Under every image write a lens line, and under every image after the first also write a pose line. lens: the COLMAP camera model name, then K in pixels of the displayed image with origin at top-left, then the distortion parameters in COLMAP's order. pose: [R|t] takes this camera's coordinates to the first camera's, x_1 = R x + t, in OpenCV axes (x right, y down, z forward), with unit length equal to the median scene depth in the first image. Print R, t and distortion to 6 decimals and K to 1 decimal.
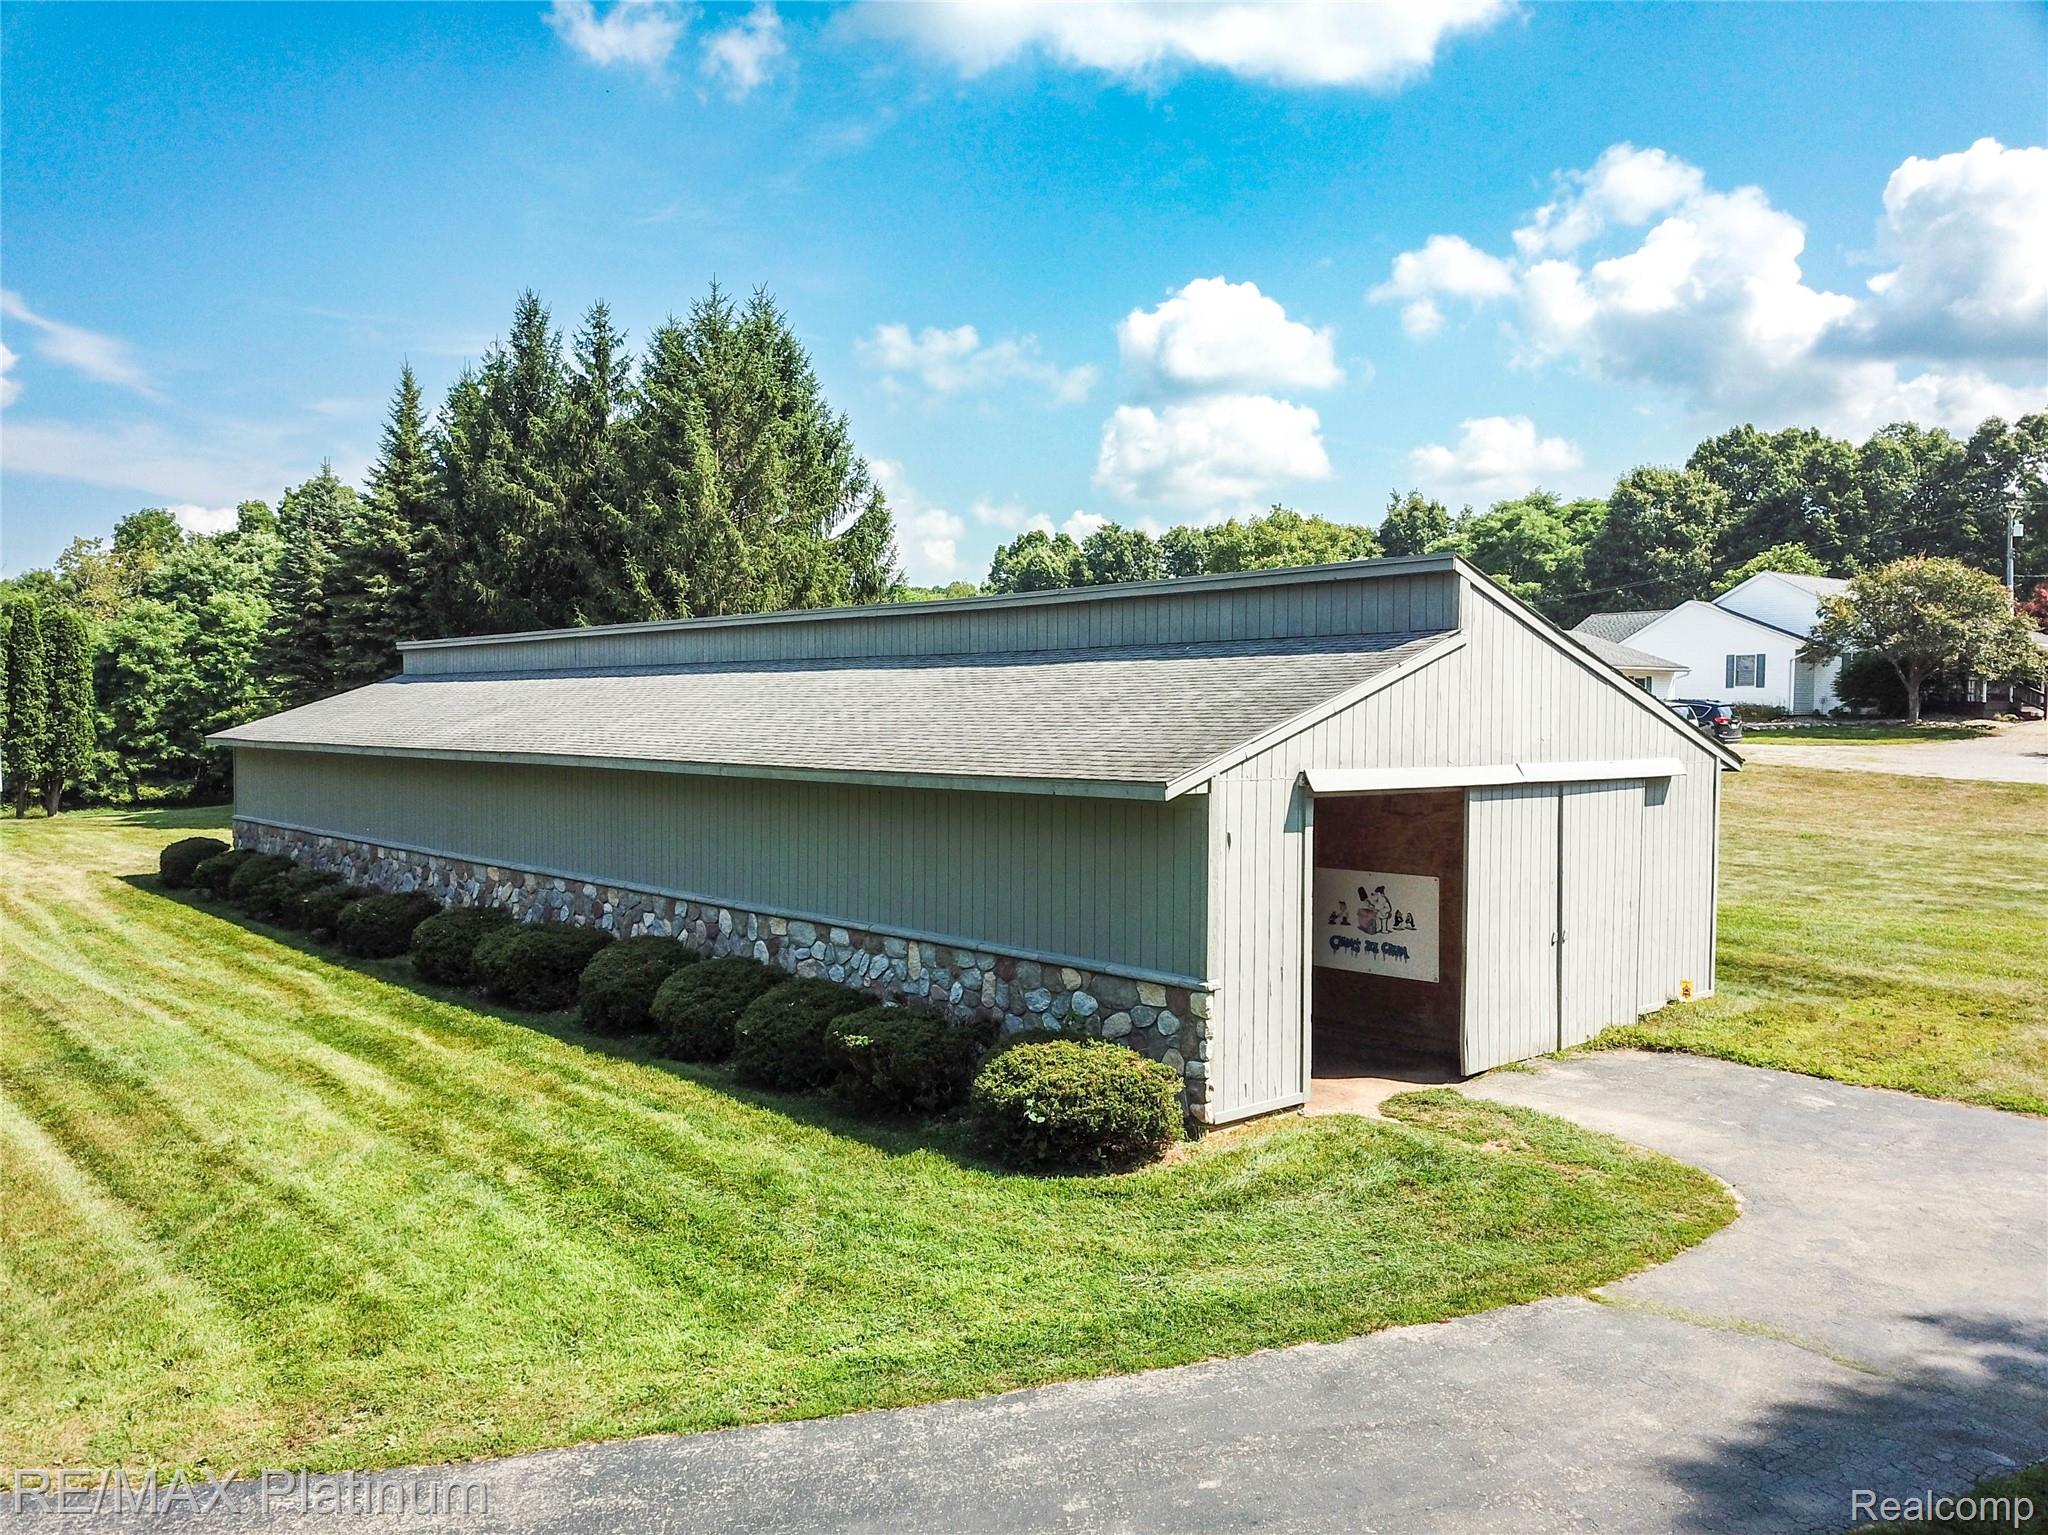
lens RADIAL K [[1671.7, 0, 1024.0], [0, 1671.7, 767.5], [0, 0, 1]] dist [0.013875, 0.001880]
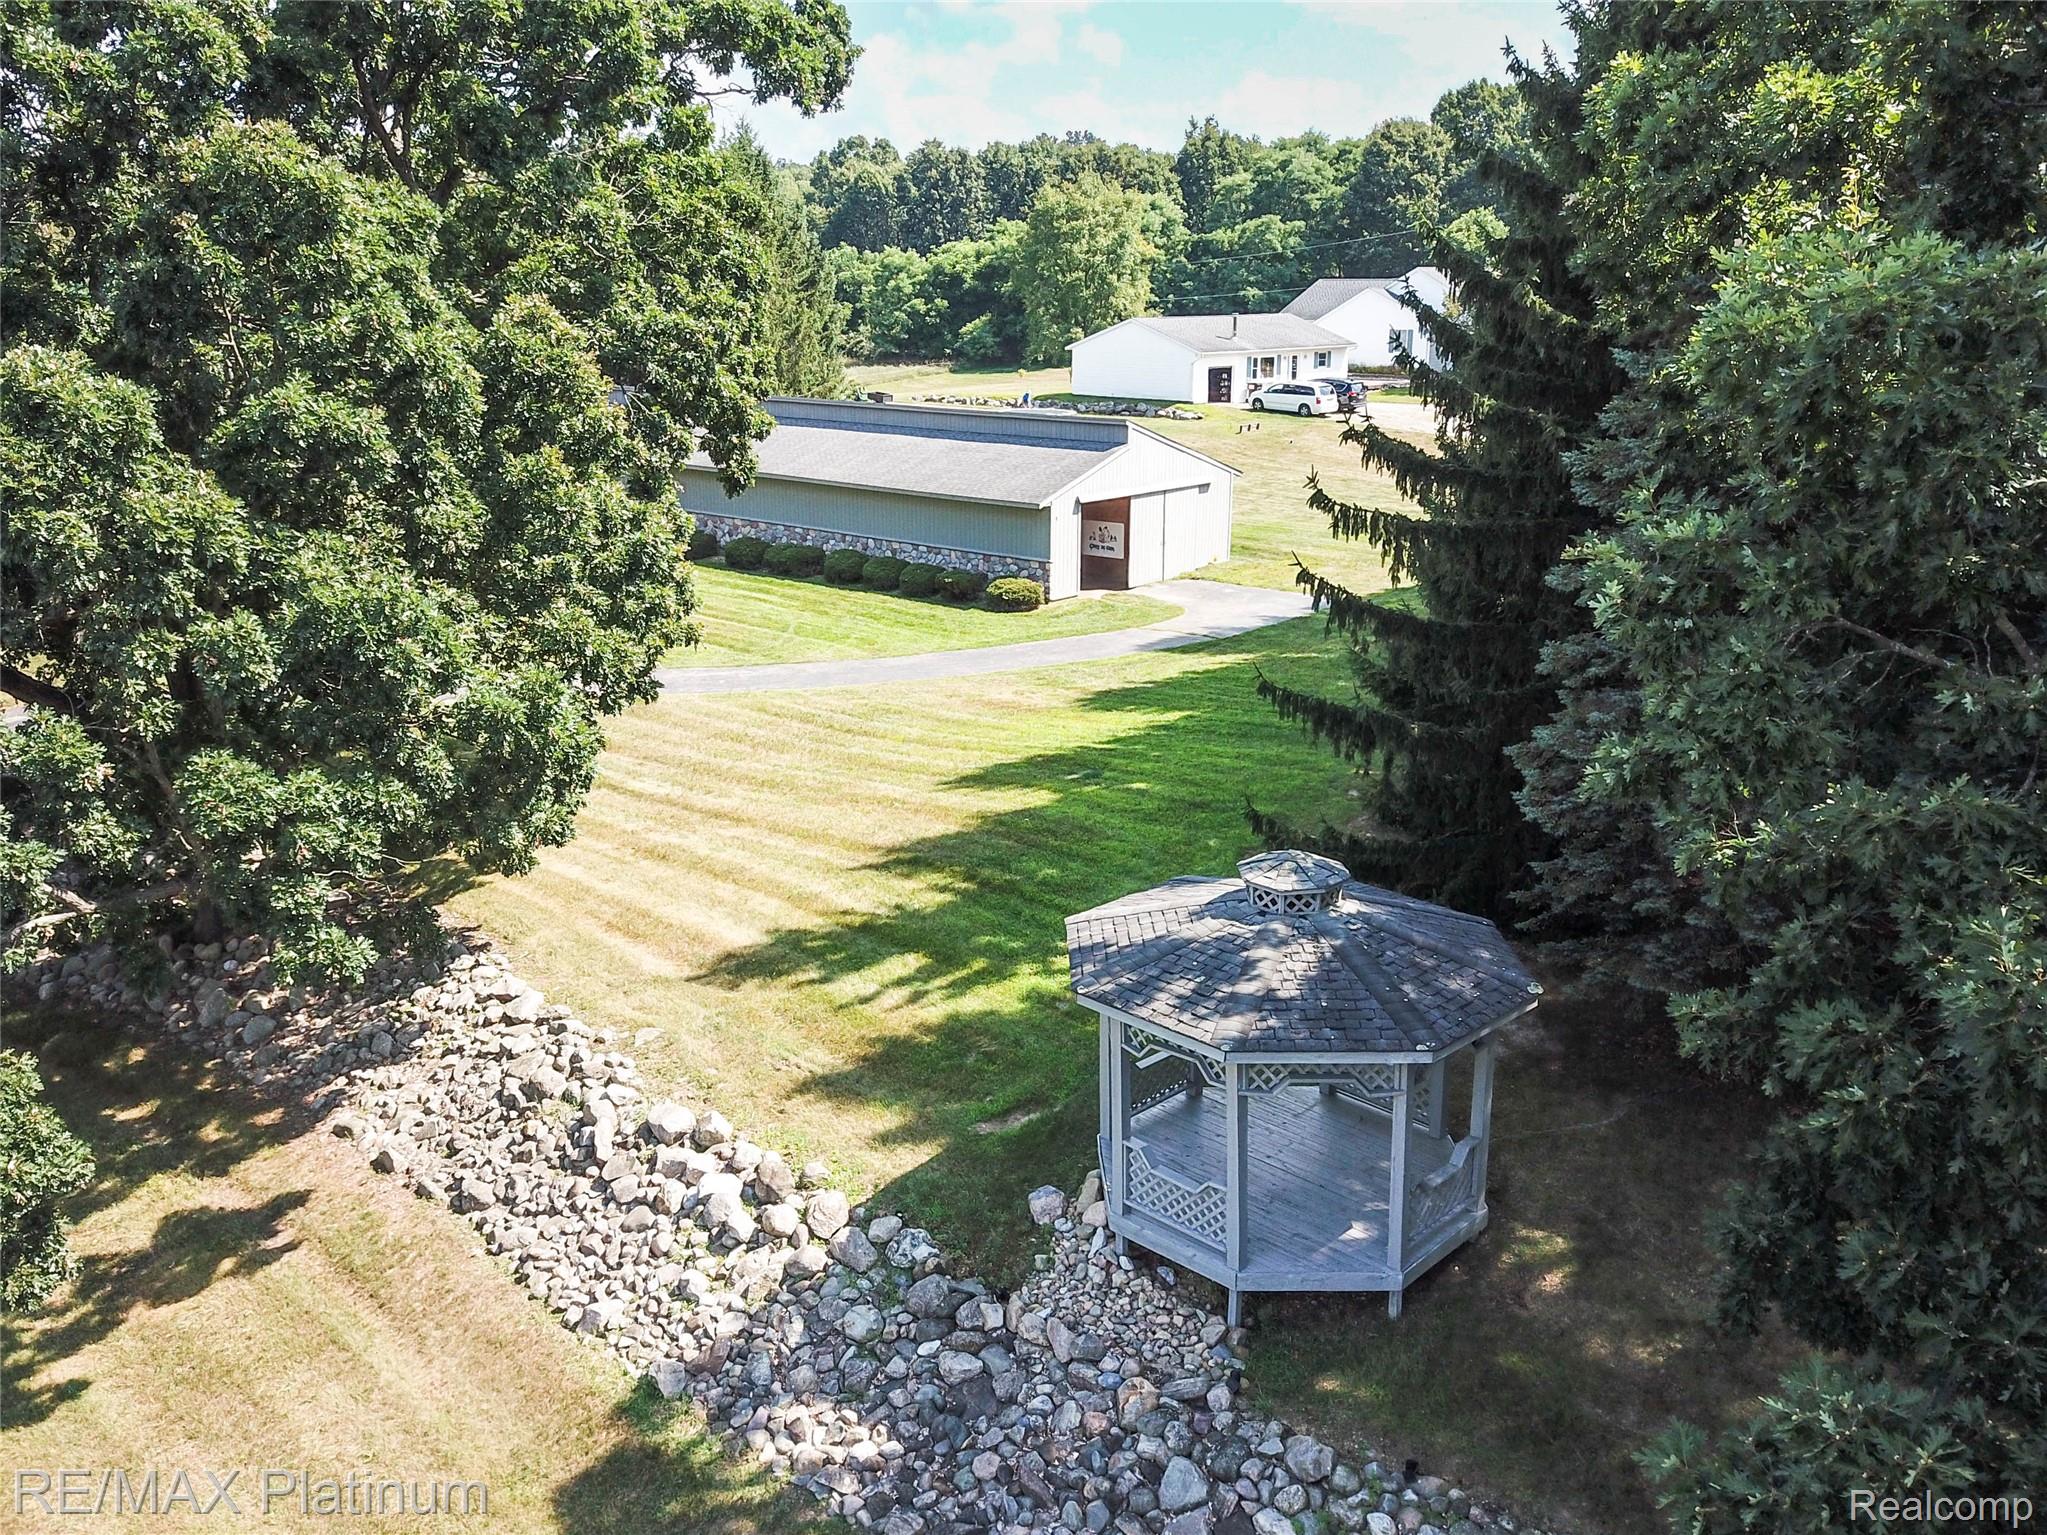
lens RADIAL K [[1670.8, 0, 1023.5], [0, 1670.8, 767.5], [0, 0, 1]] dist [0.013875, 0.001880]
pose [[0.993702, -0.036550, 0.105931, -0.037430], [0.009807, 0.970051, 0.242702, -0.033936], [-0.111629, -0.240134, 0.964300, -0.278436]]
